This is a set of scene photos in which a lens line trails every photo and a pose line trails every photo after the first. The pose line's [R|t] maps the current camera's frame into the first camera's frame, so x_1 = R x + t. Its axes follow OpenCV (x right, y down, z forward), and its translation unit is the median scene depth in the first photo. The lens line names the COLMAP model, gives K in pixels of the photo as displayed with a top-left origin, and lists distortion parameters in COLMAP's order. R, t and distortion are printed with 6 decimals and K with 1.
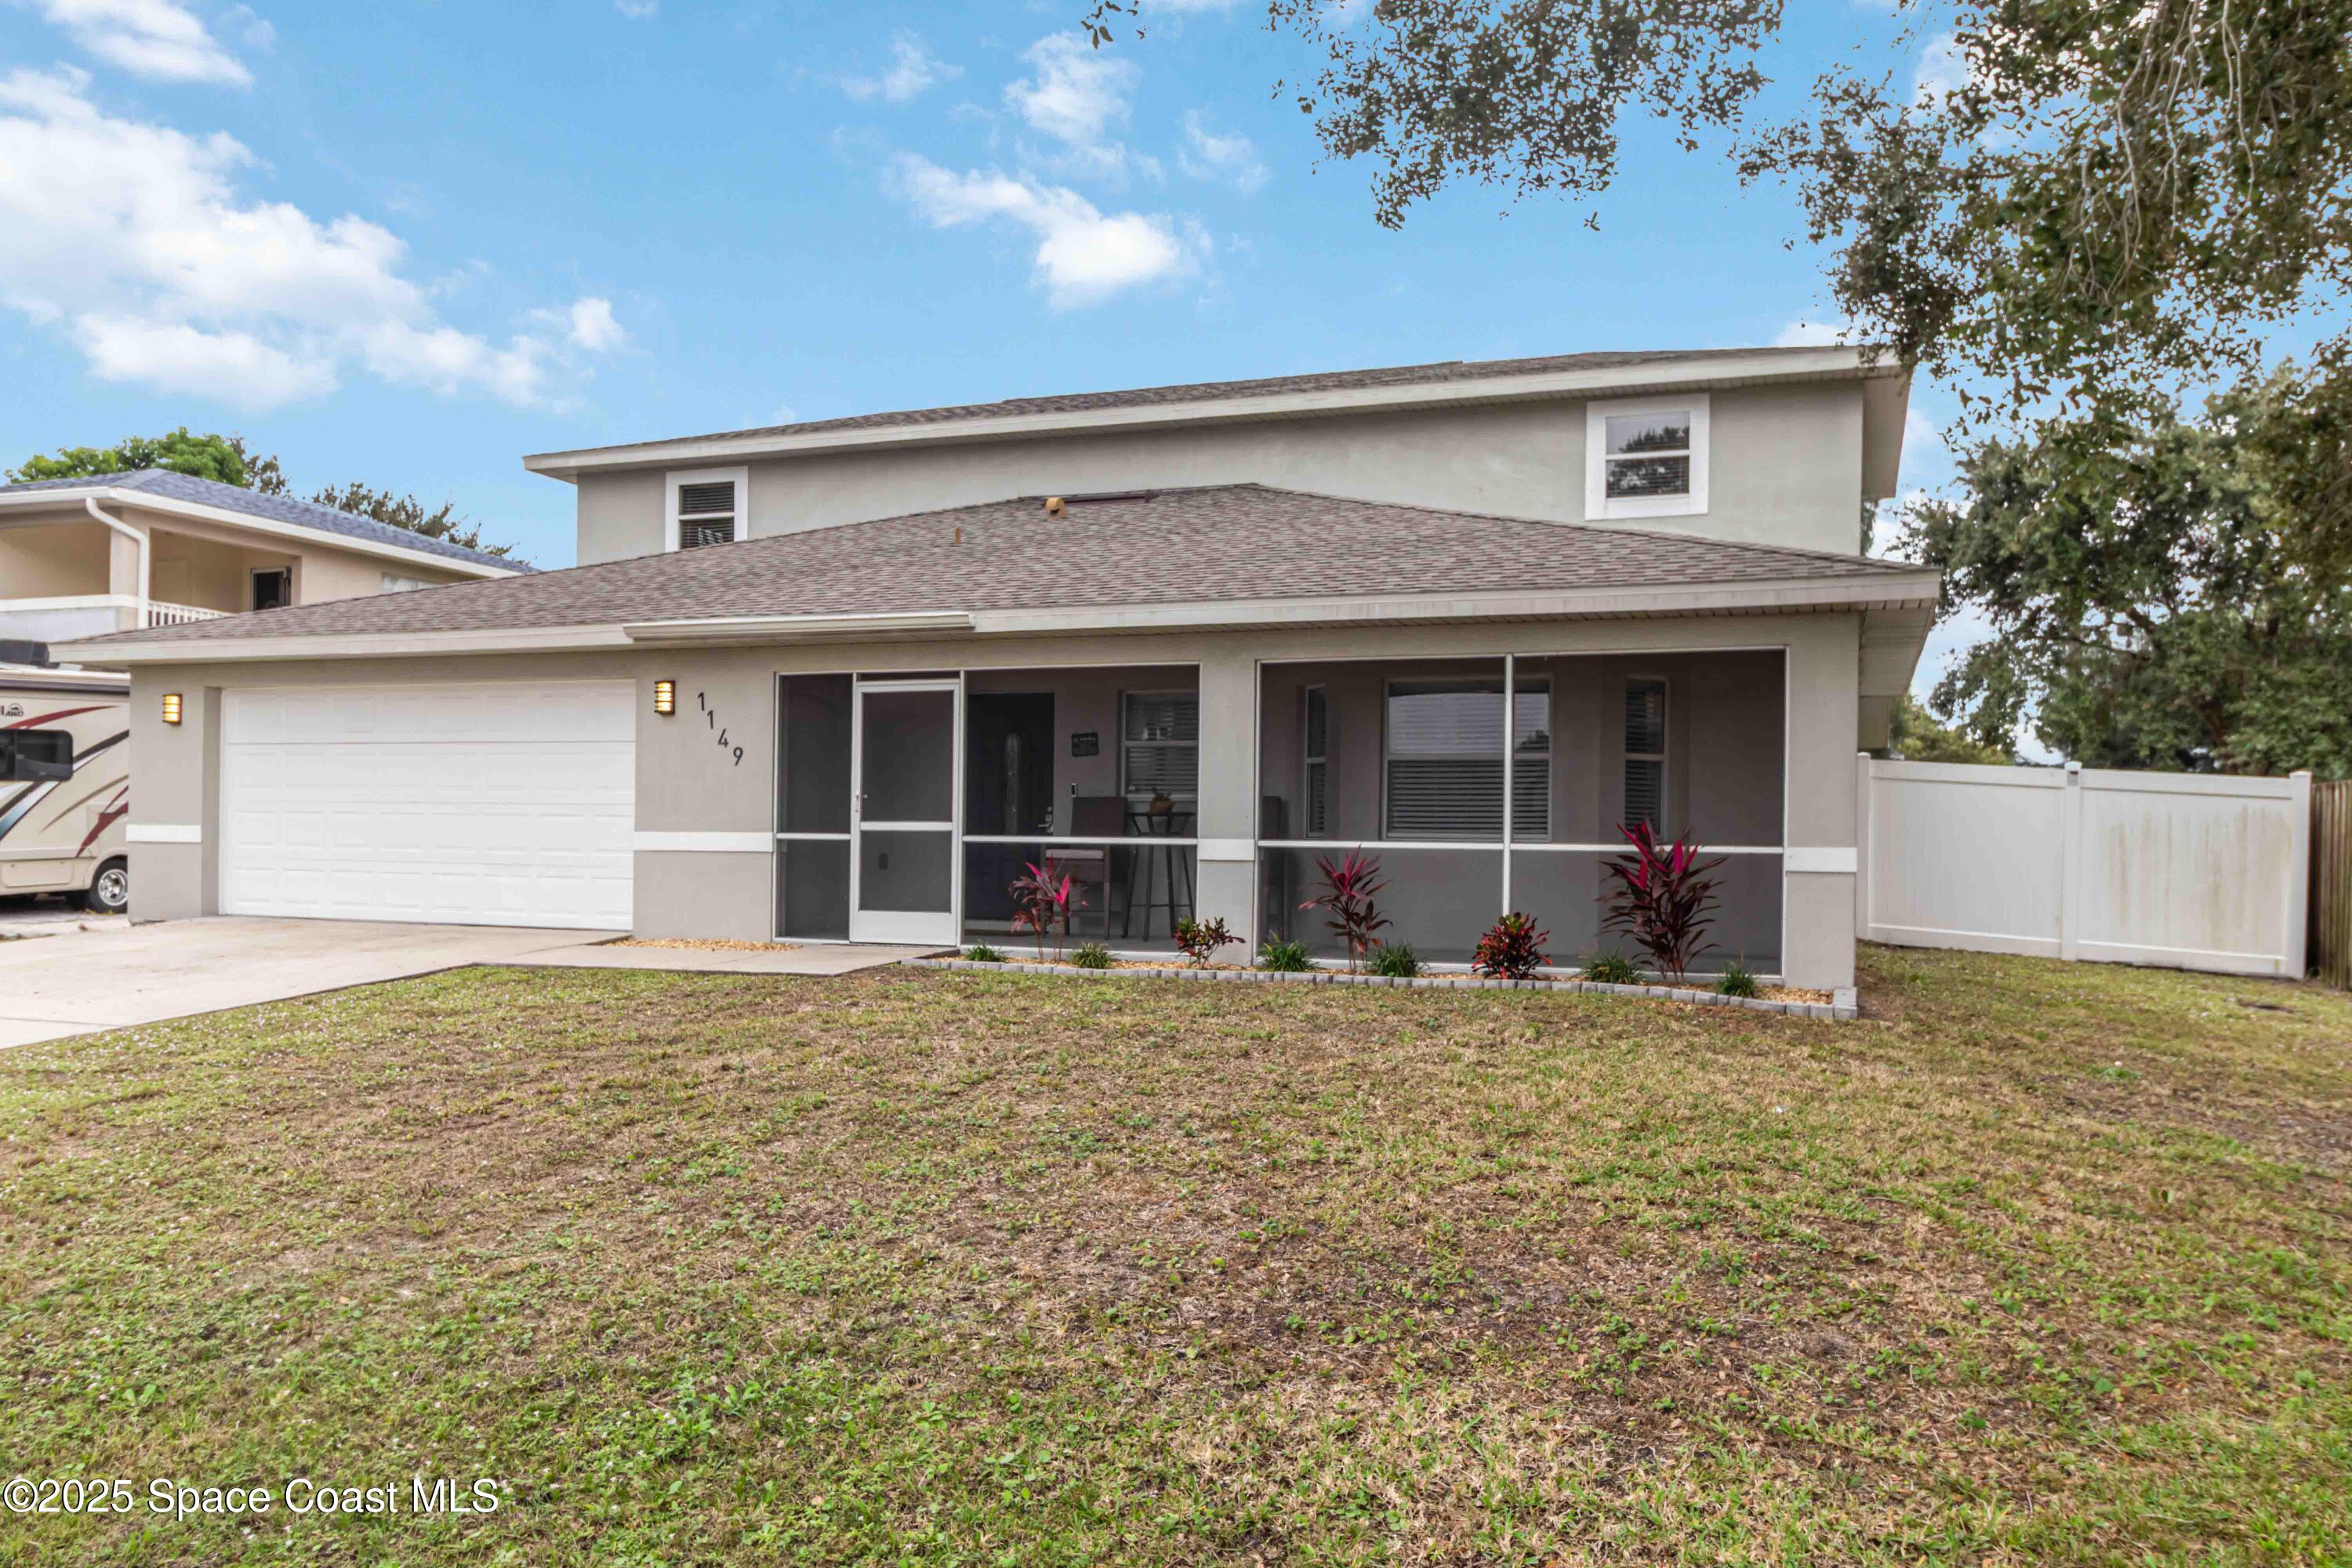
lens RADIAL K [[1746.6, 0, 1185.3], [0, 1746.6, 796.0], [0, 0, 1]] dist [-0.008075, 0.002700]
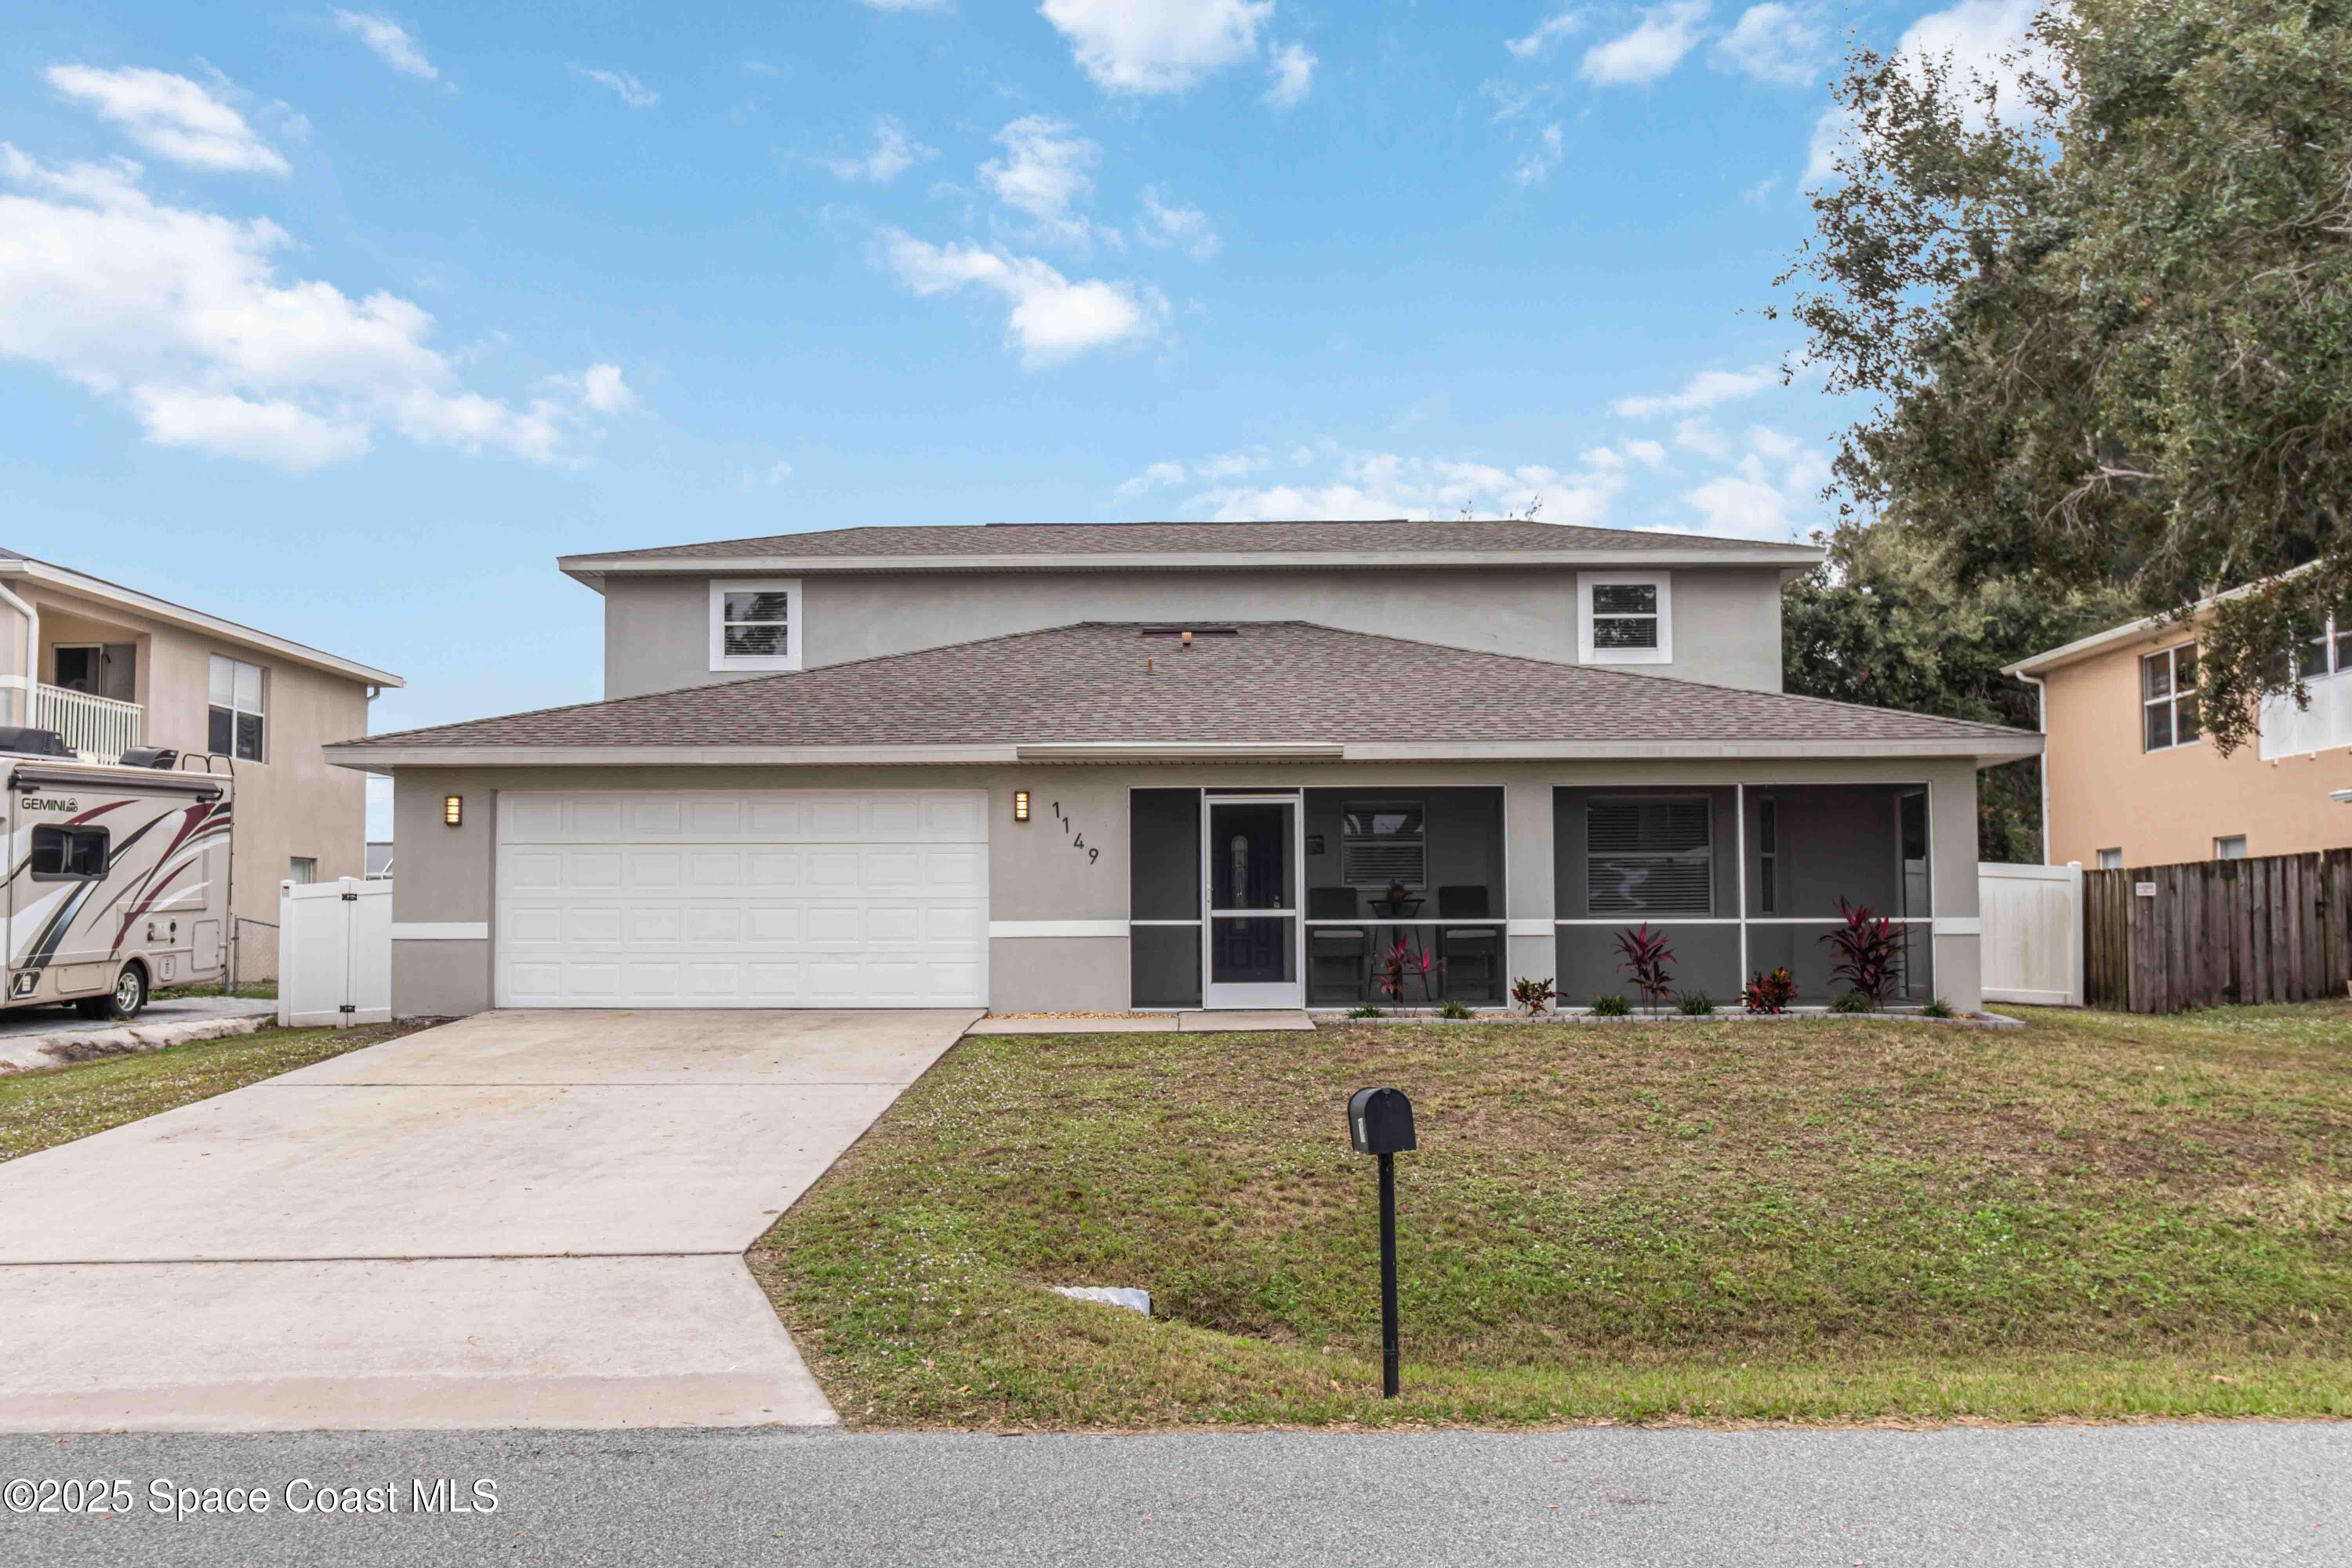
lens RADIAL K [[1857.8, 0, 1174.5], [0, 1857.8, 768.5], [0, 0, 1]] dist [-0.008688, -0.011780]
pose [[0.943226, 0.011638, 0.331948, -0.612364], [0.007912, 0.998315, -0.057484, -0.009122], [-0.332058, 0.056847, 0.941545, -0.208610]]
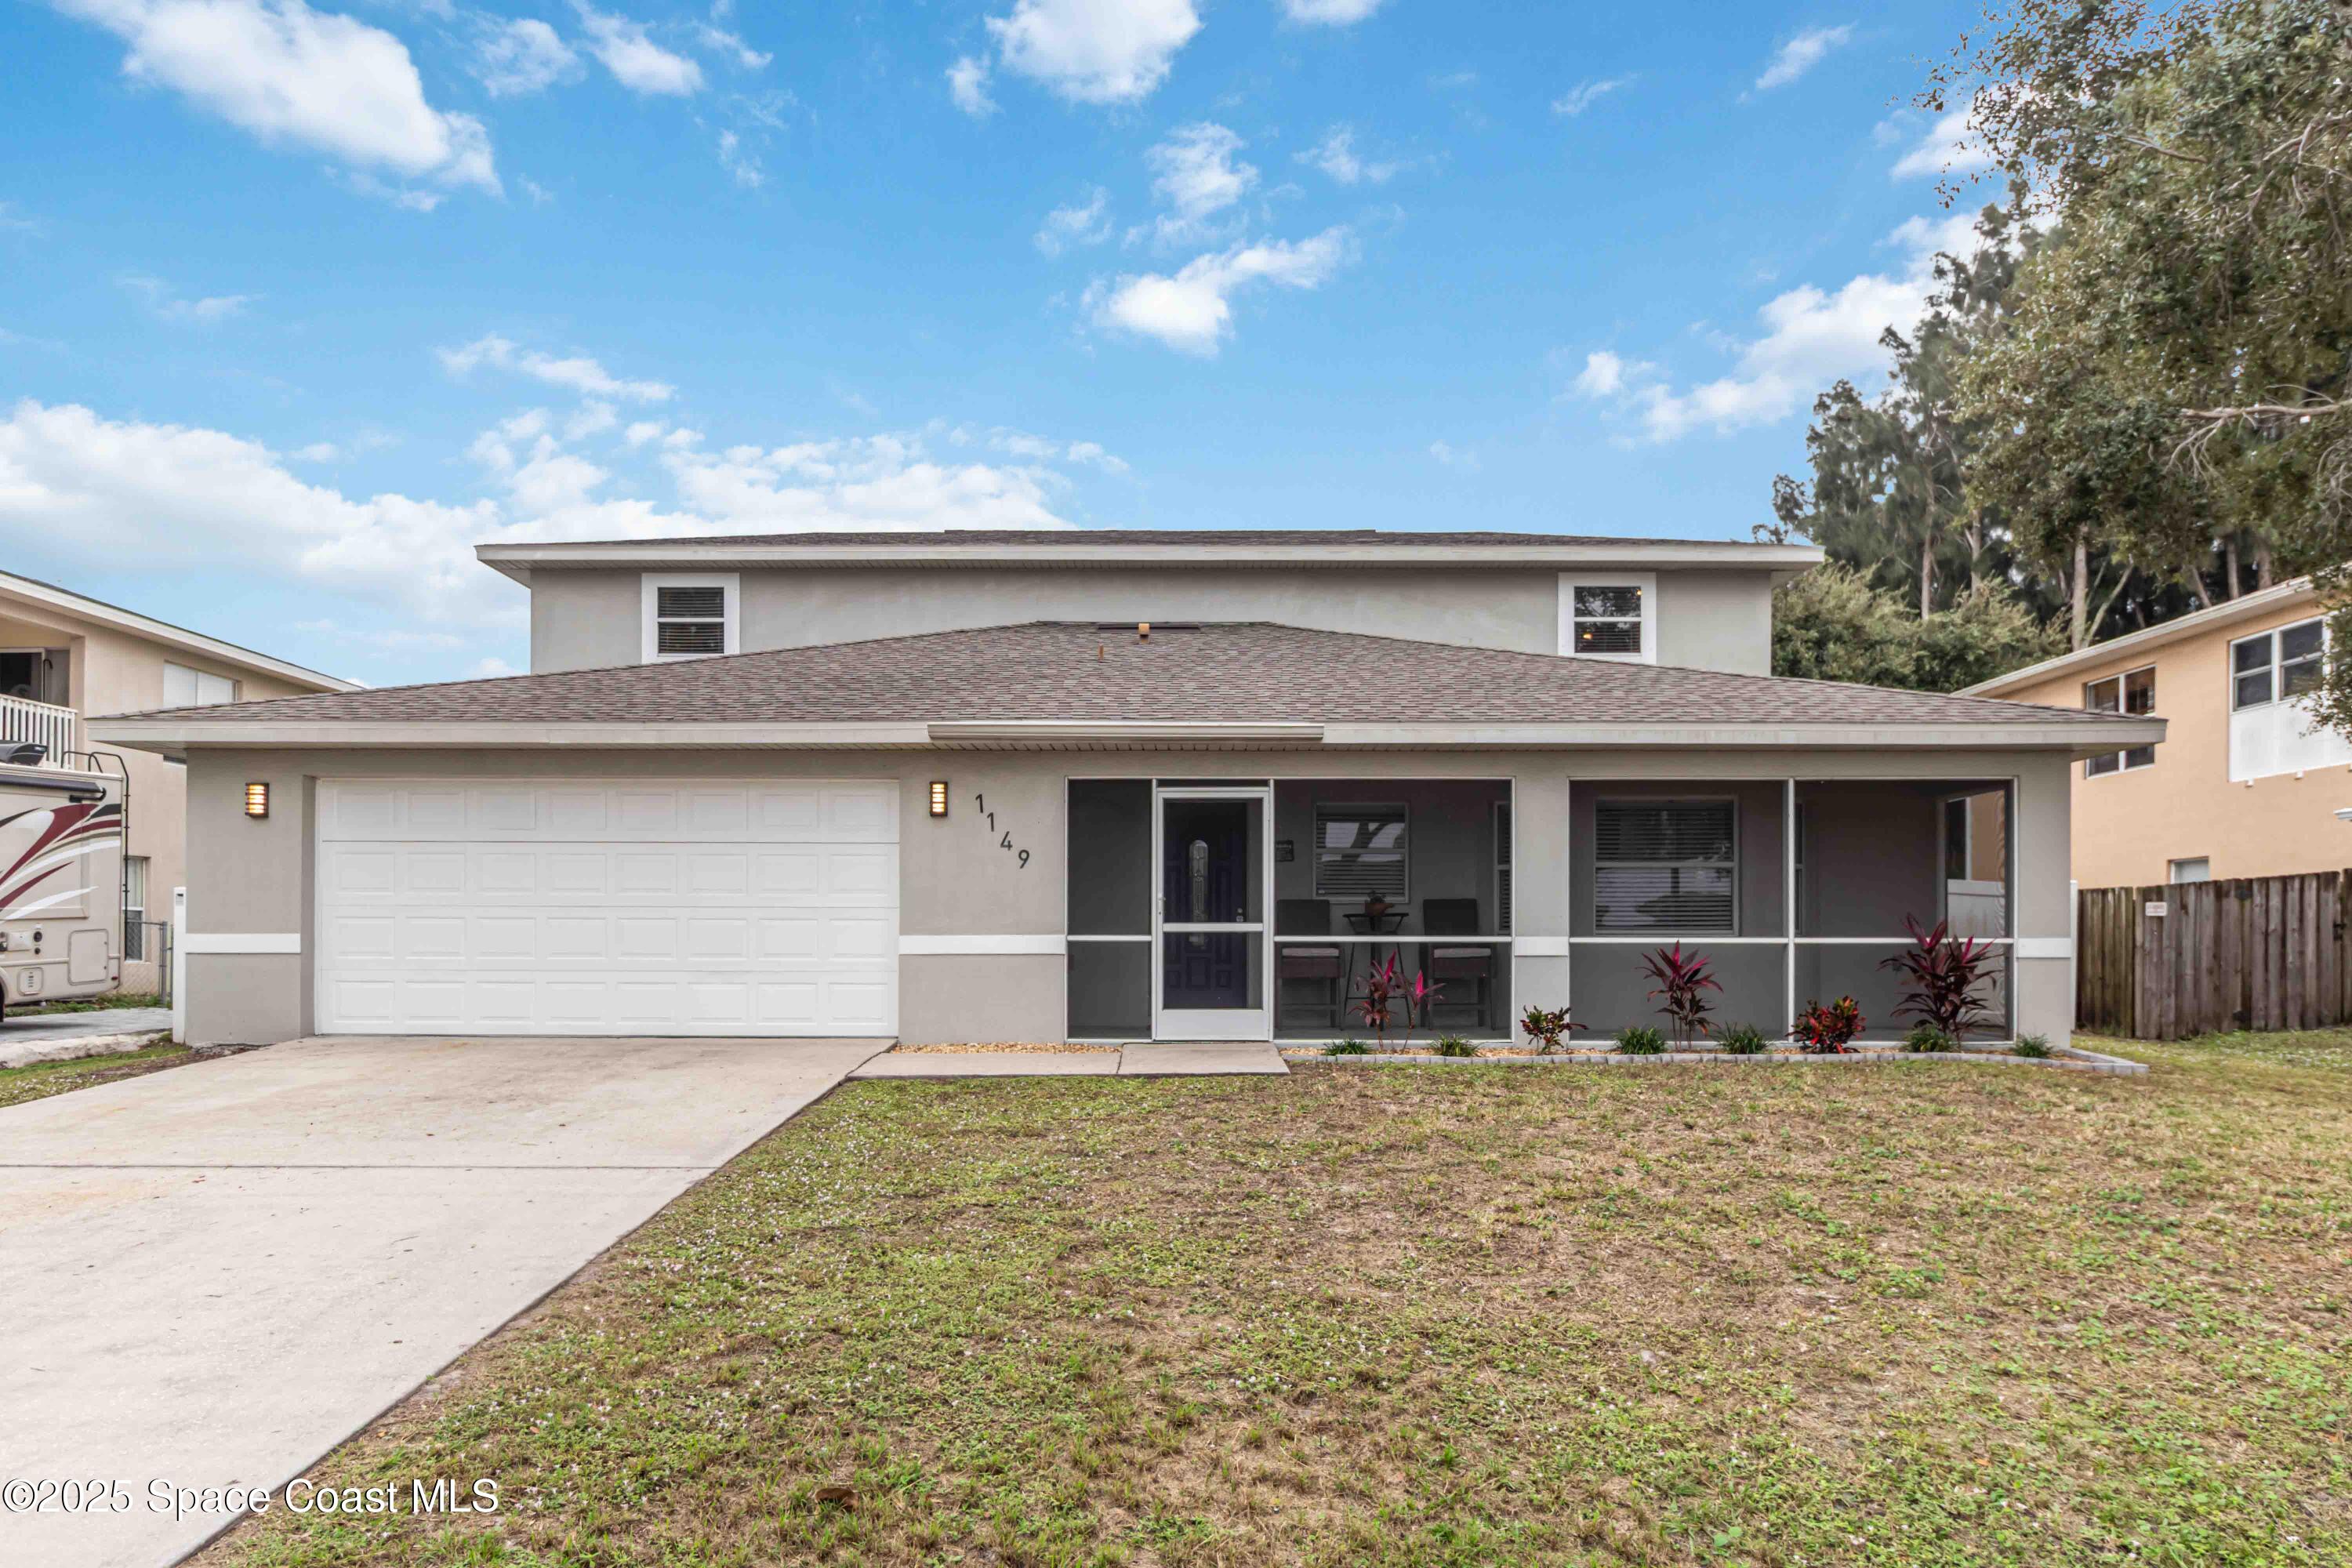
lens RADIAL K [[1443.5, 0, 1174.3], [0, 1443.5, 917.5], [0, 0, 1]] dist [-0.001756, 0.003841]
pose [[0.938671, -0.005474, 0.344771, -0.451761], [0.001563, 0.999931, 0.011621, 0.001182], [-0.344811, -0.010370, 0.938615, 0.188902]]
